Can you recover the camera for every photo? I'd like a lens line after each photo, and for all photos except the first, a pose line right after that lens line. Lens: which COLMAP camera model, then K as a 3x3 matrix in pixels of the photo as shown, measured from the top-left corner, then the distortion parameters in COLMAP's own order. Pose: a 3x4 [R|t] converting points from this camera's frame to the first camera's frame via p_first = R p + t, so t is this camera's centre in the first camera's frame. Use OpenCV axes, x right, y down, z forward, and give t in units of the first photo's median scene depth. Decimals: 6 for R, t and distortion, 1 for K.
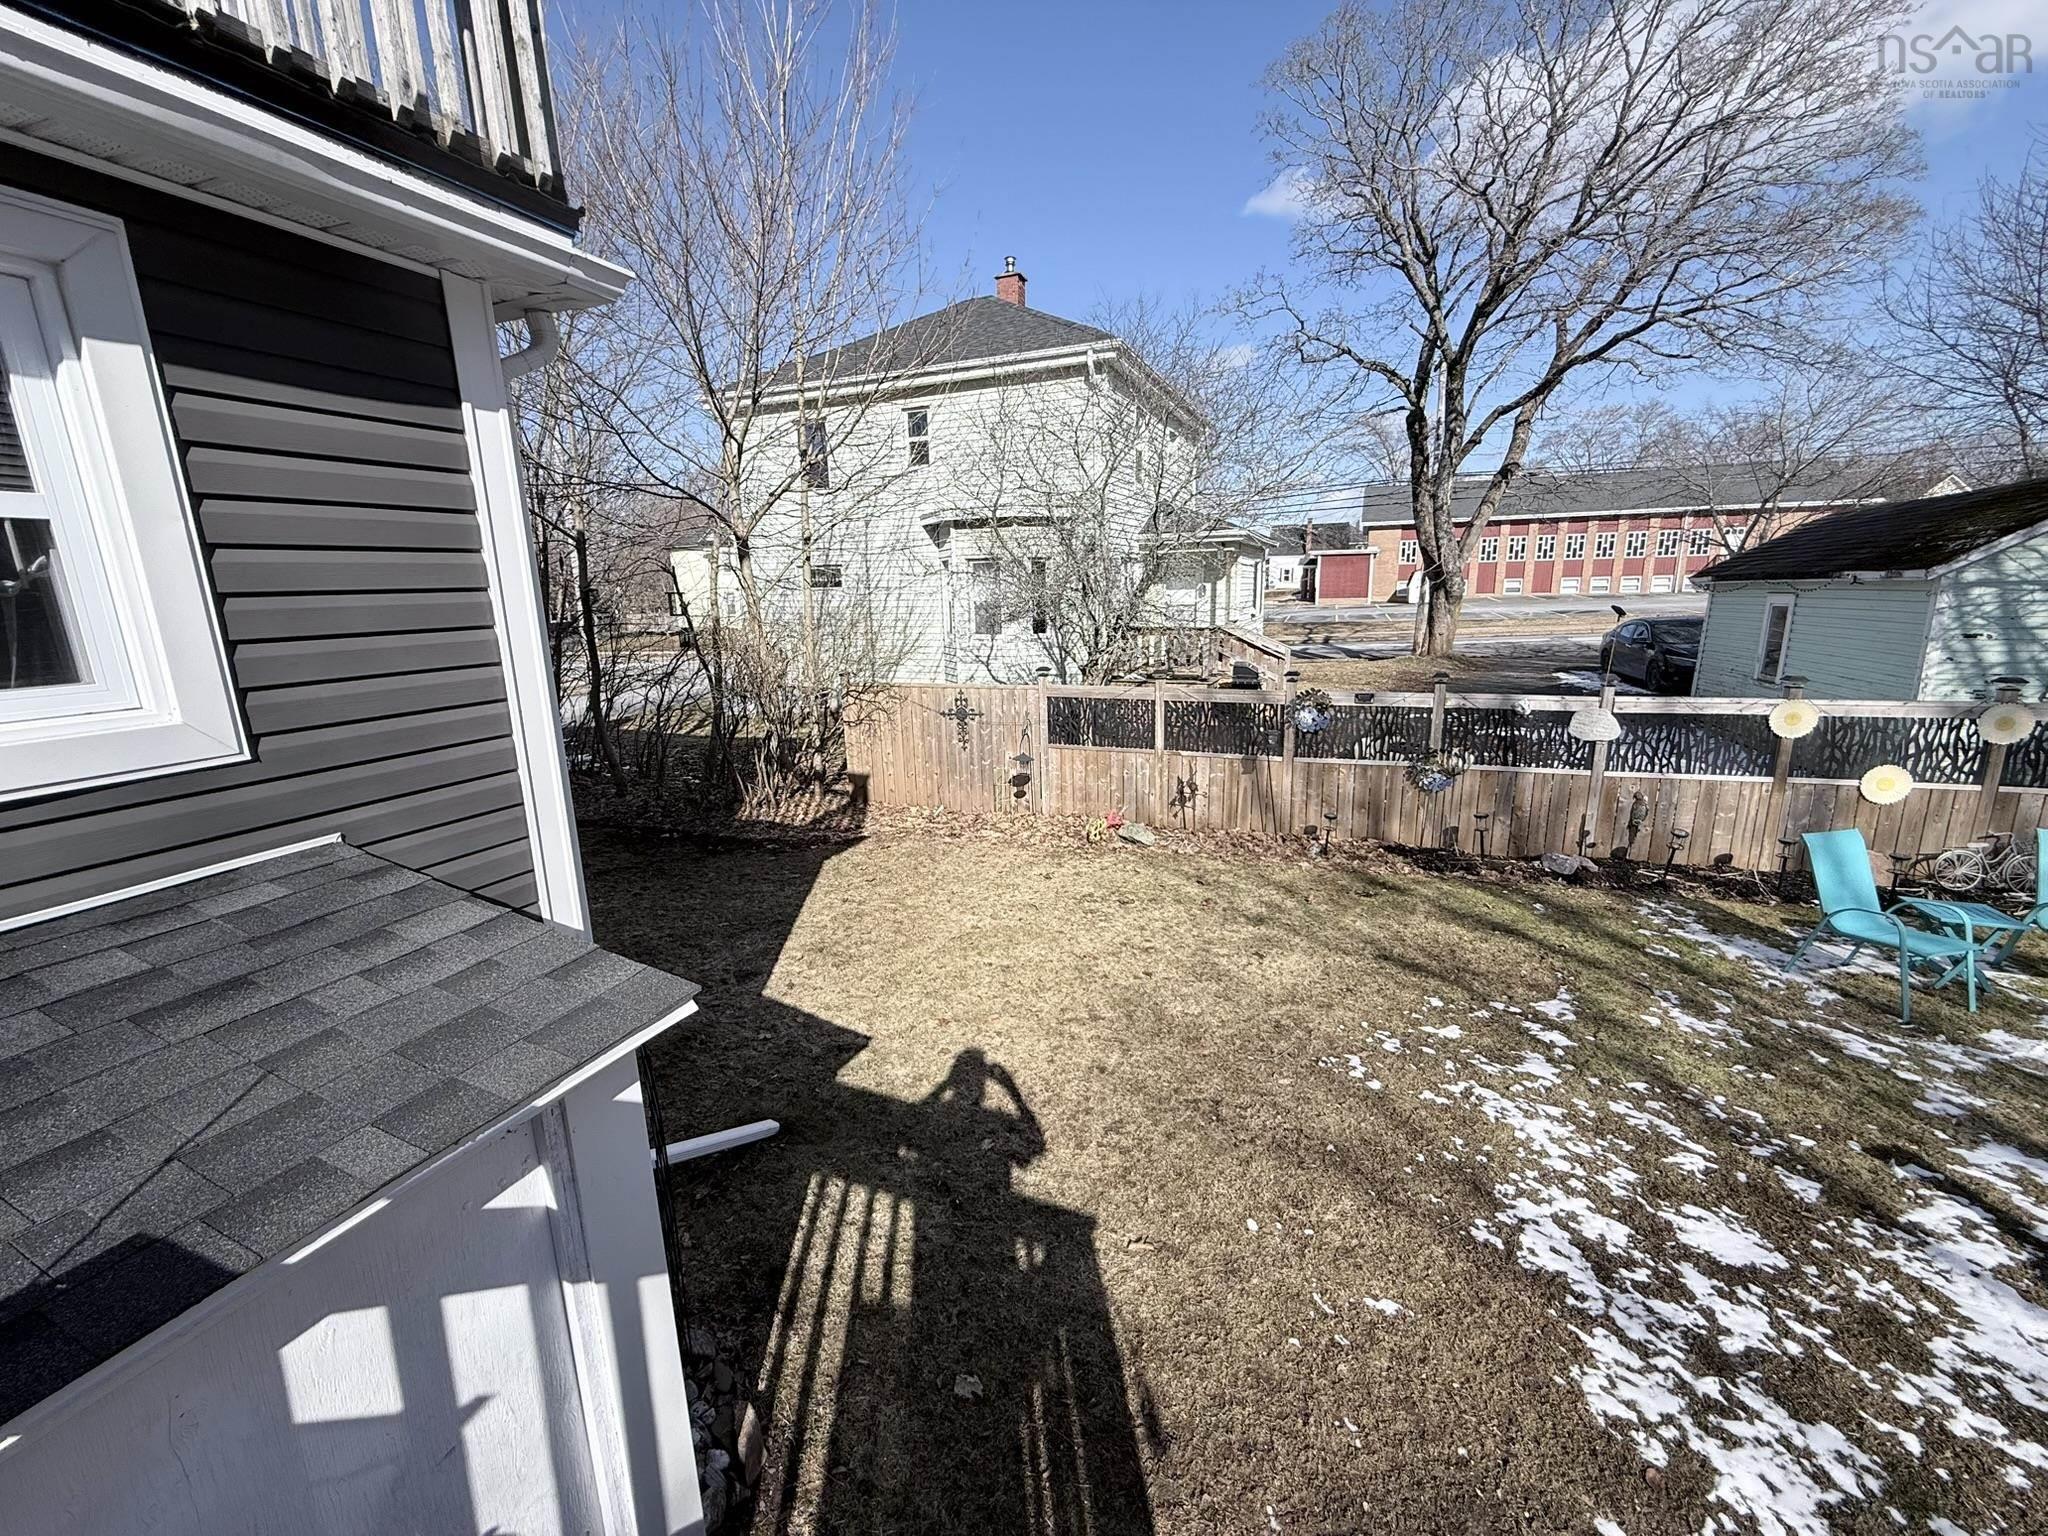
lens RADIAL K [[817.6, 0, 1027.5], [0, 817.6, 768.7], [0, 0, 1]] dist [0.000235, 0.000182]
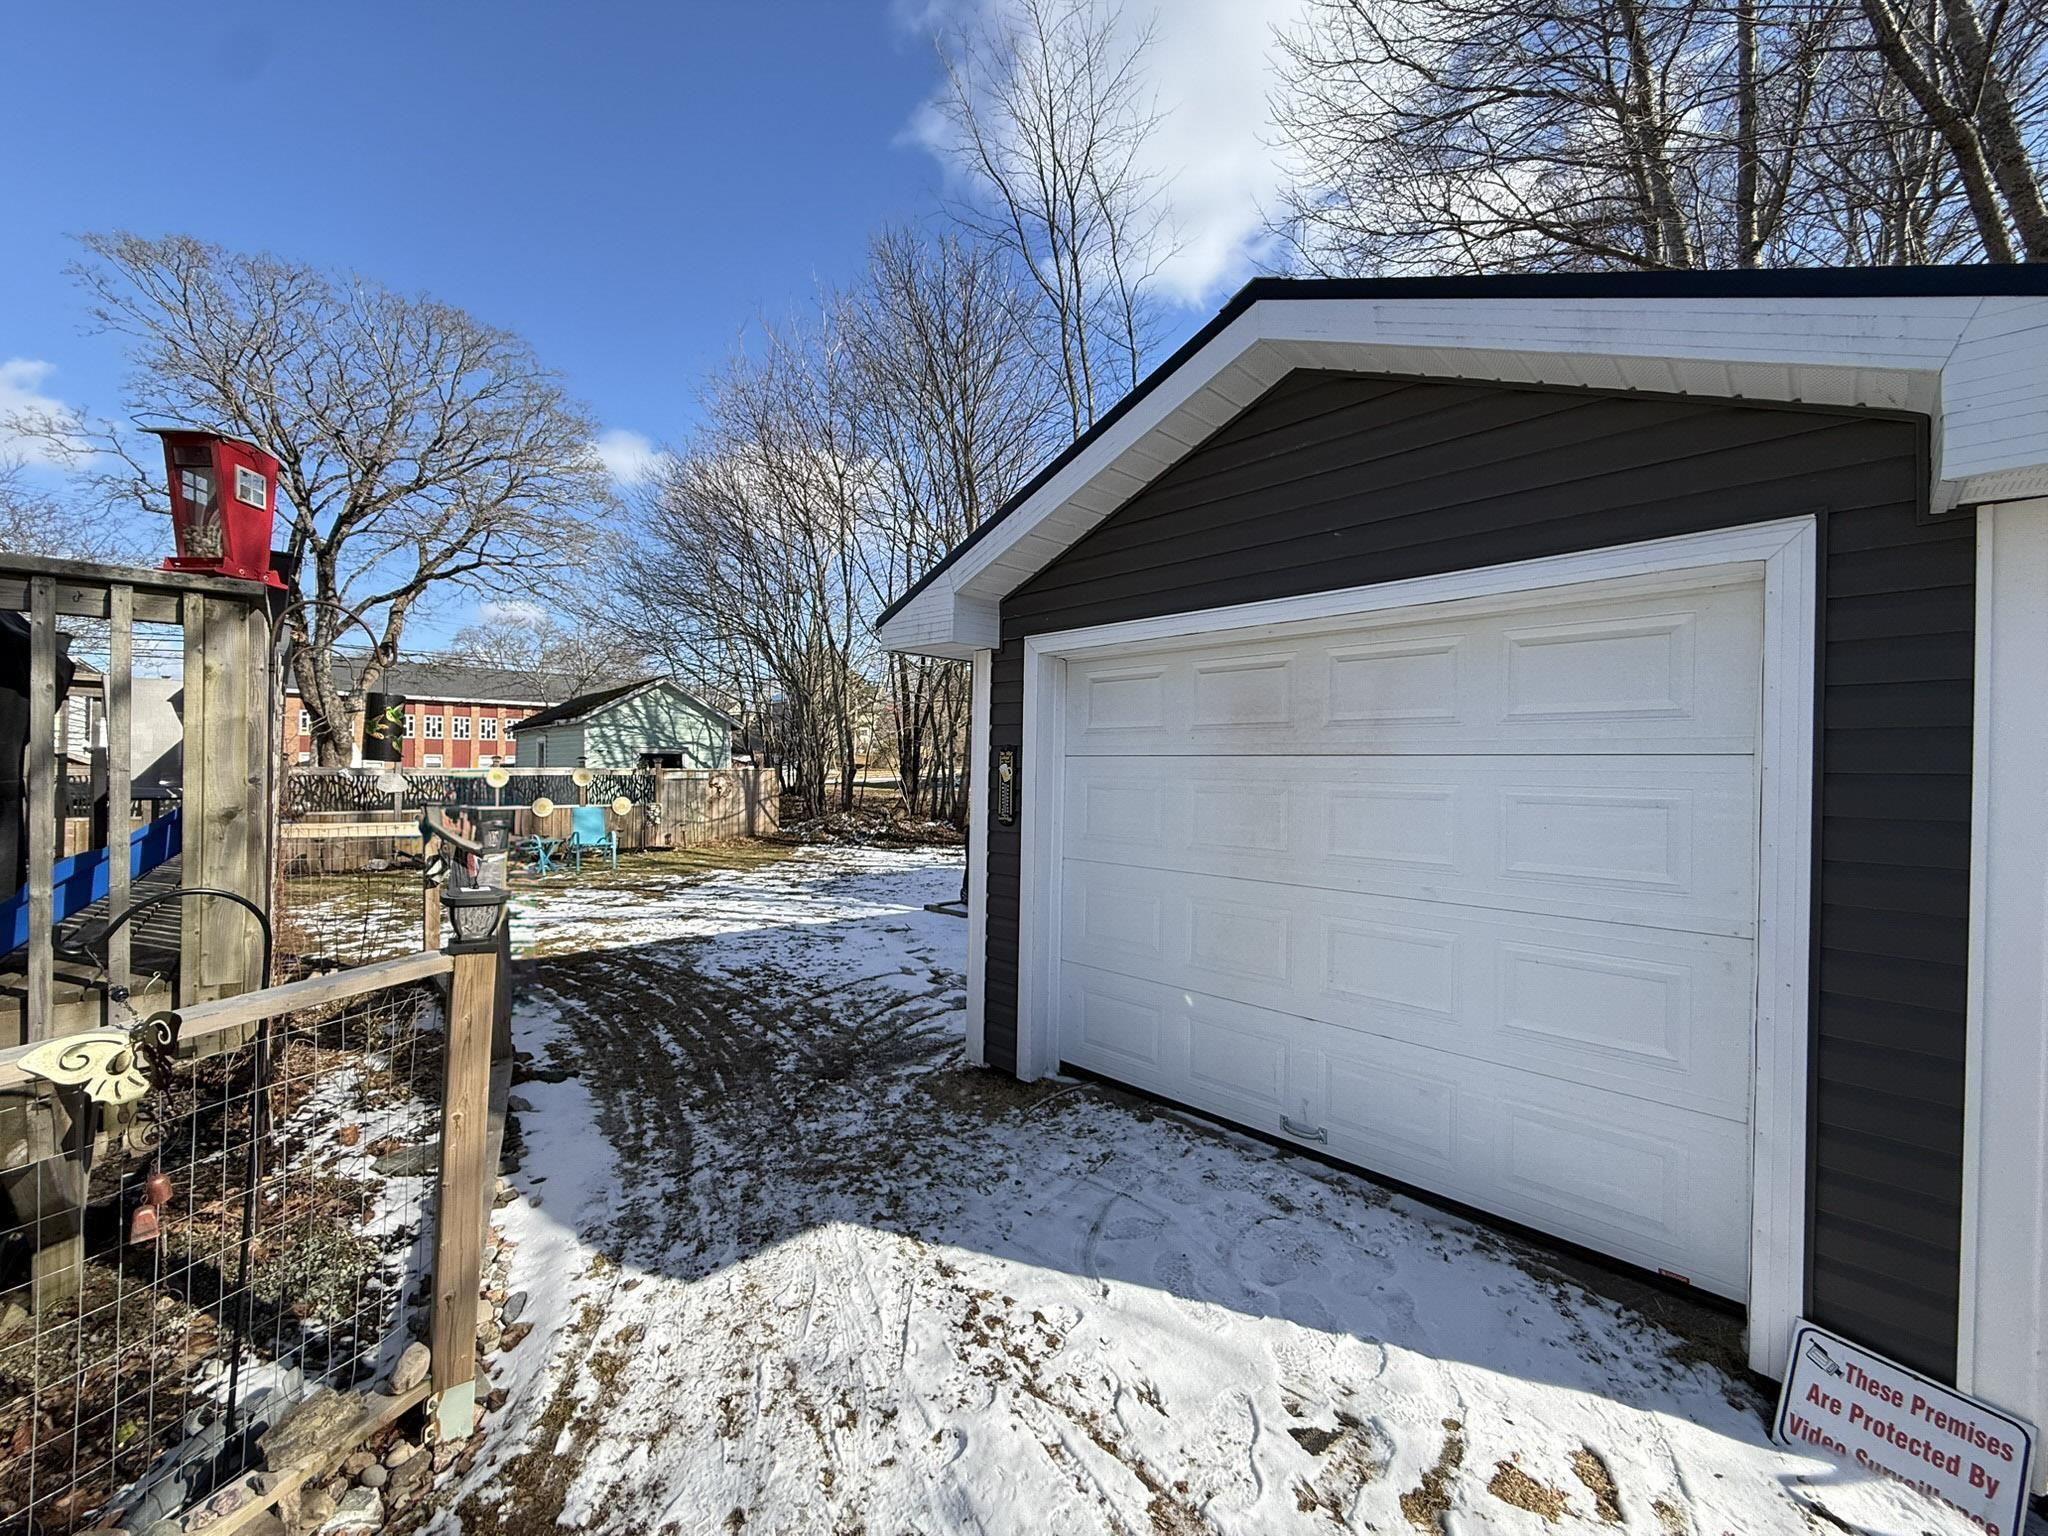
lens RADIAL K [[817.6, 0, 1024.0], [0, 817.6, 754.0], [0, 0, 1]] dist [0.000235, 0.000182]
pose [[0.423725, 0.041320, 0.904848, -0.406747], [0.179756, 0.975254, -0.128712, 0.462043], [-0.887775, 0.217191, 0.405812, -1.195474]]
